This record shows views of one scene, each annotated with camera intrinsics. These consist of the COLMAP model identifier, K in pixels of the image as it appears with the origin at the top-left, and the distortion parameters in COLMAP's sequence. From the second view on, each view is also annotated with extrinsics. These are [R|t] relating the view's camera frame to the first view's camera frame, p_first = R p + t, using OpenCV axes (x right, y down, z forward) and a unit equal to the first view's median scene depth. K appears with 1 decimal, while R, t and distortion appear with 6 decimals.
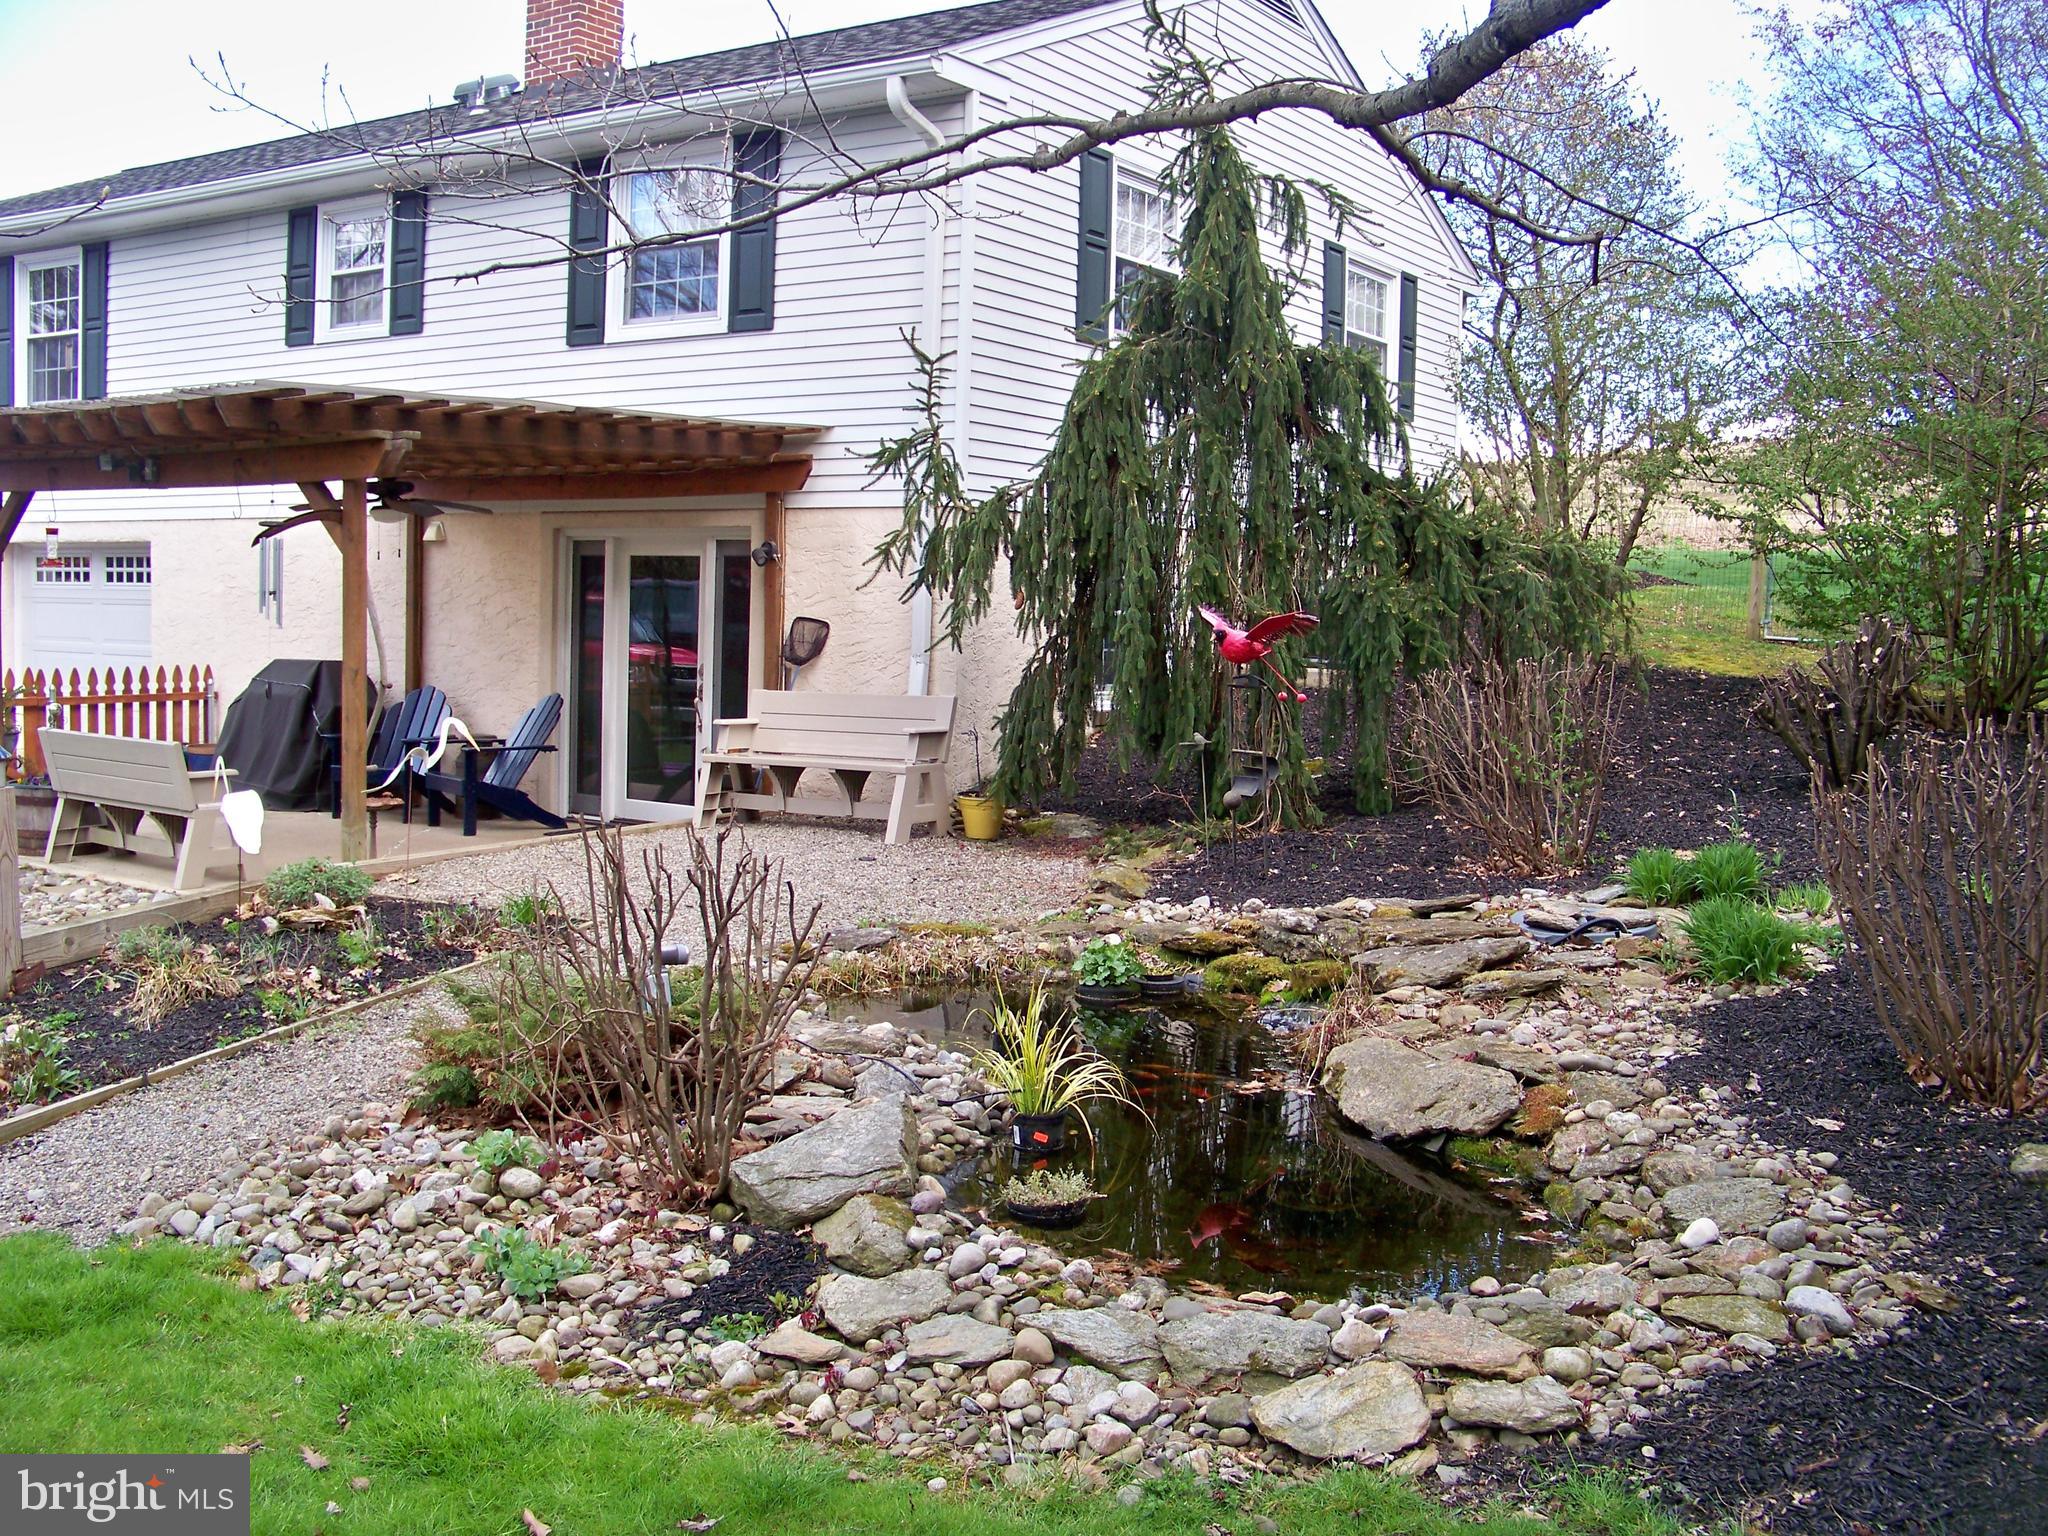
lens RADIAL K [[2001.9, 0, 1034.8], [0, 2001.9, 761.0], [0, 0, 1]] dist [-0.239732, 0.254210]
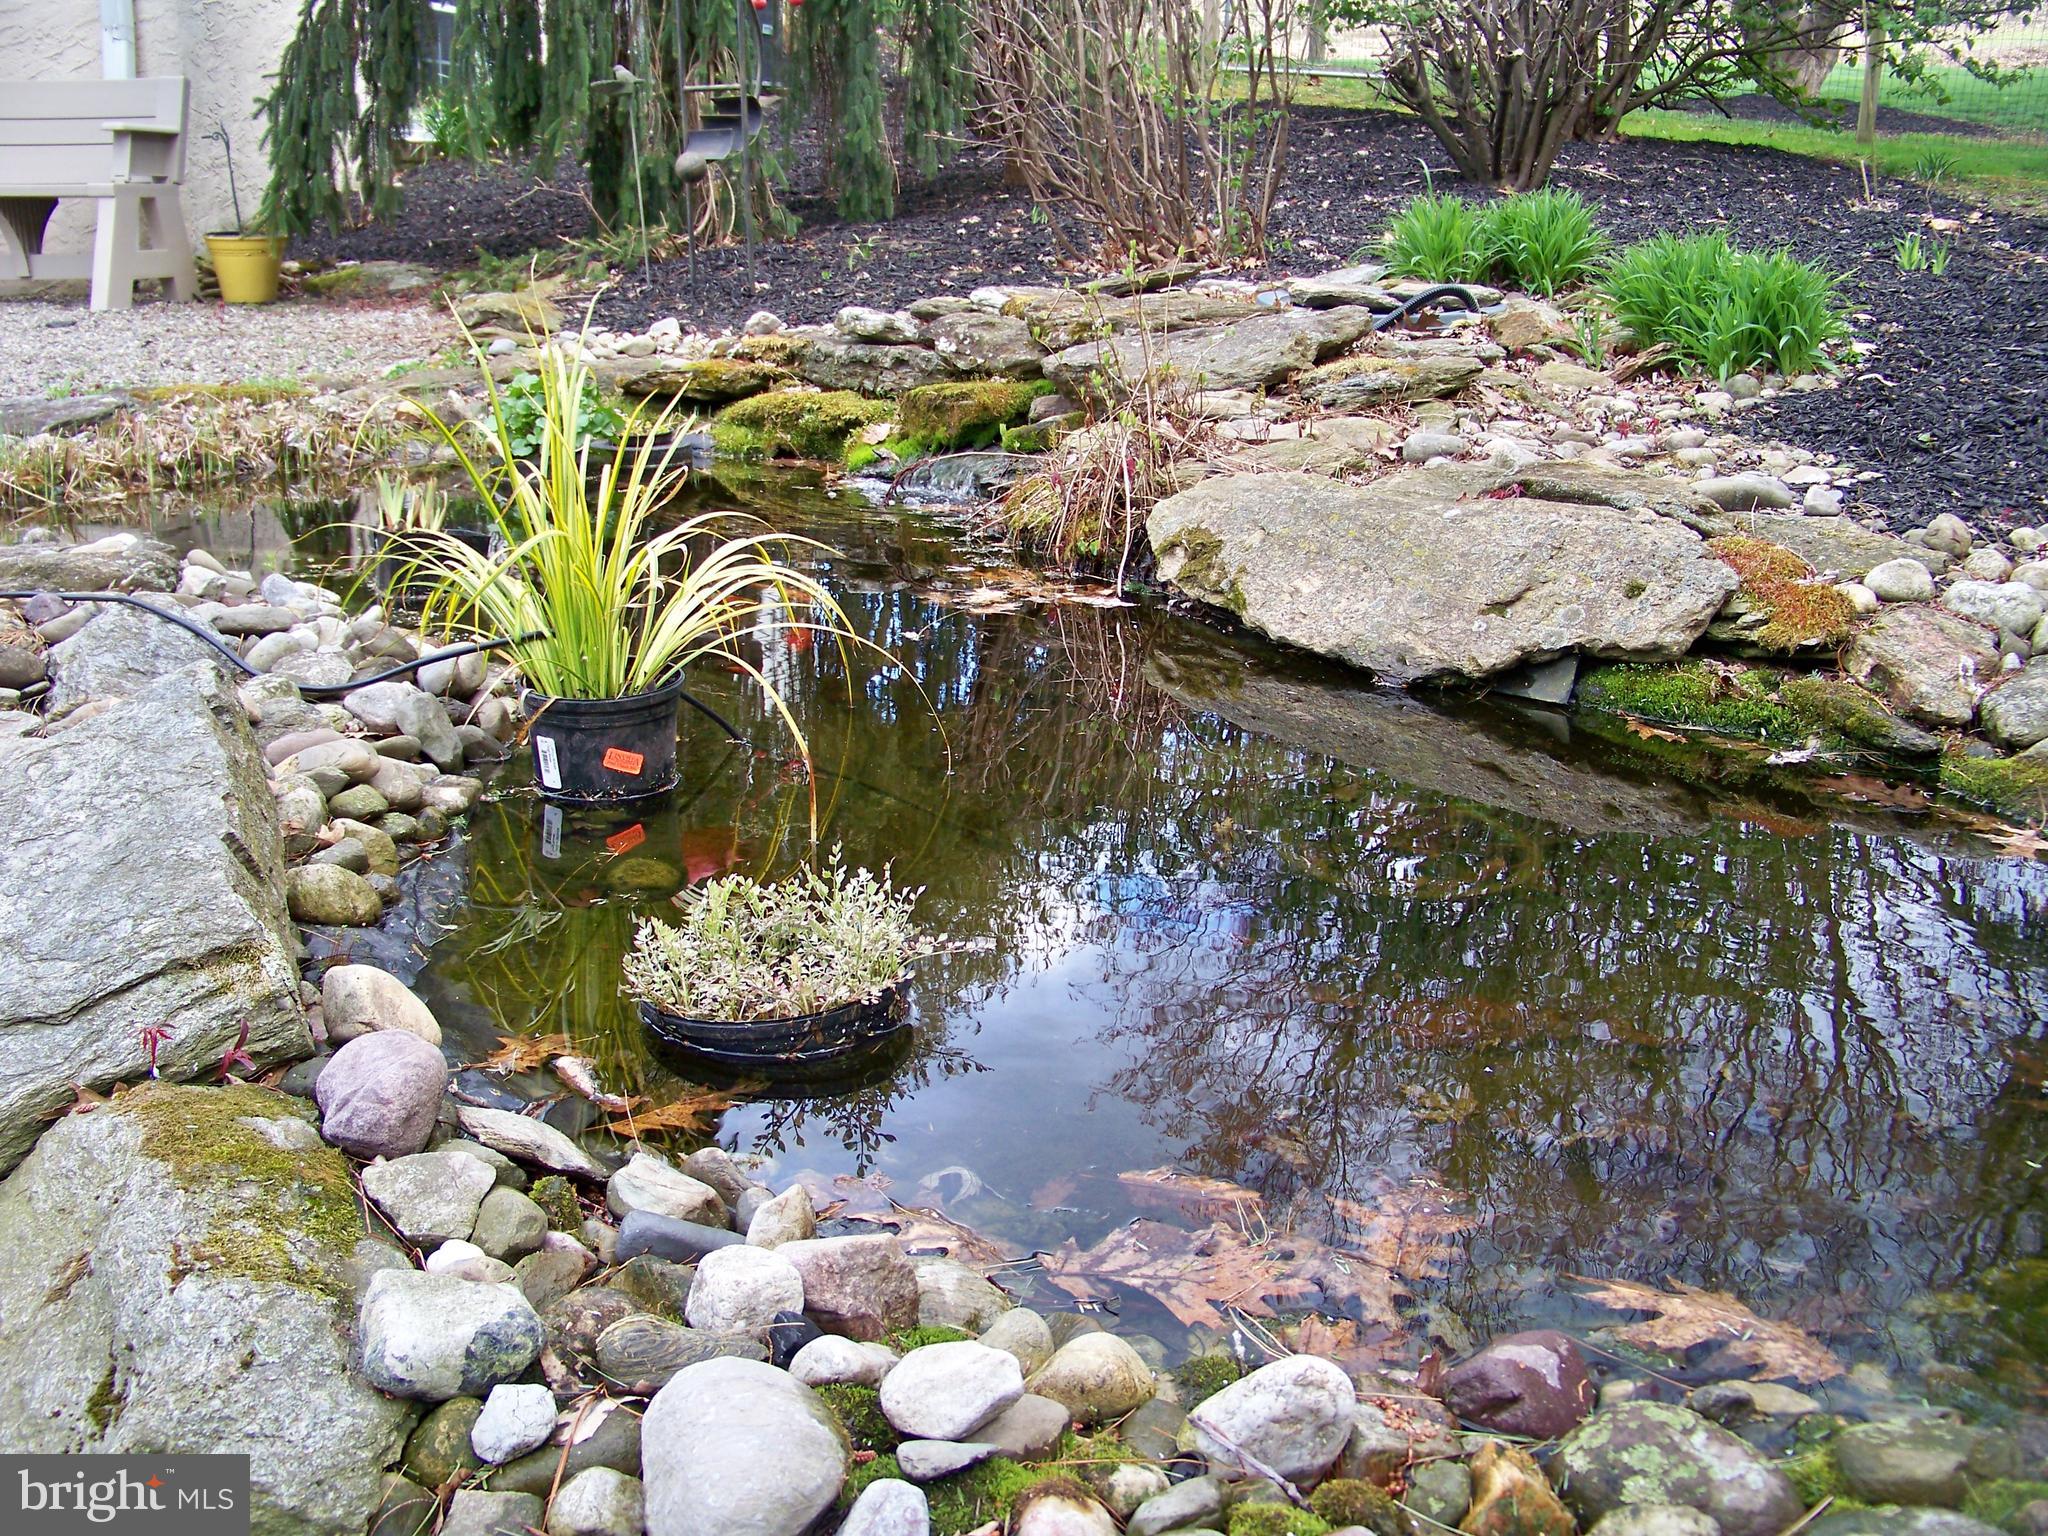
lens RADIAL K [[2001.9, 0, 1034.8], [0, 2001.9, 761.0], [0, 0, 1]] dist [-0.239732, 0.254210]
pose [[0.929693, -0.106916, 0.352476, -0.036721], [0.029905, 0.975696, 0.217077, 0.082016], [-0.367119, -0.191274, 0.910296, 0.464064]]
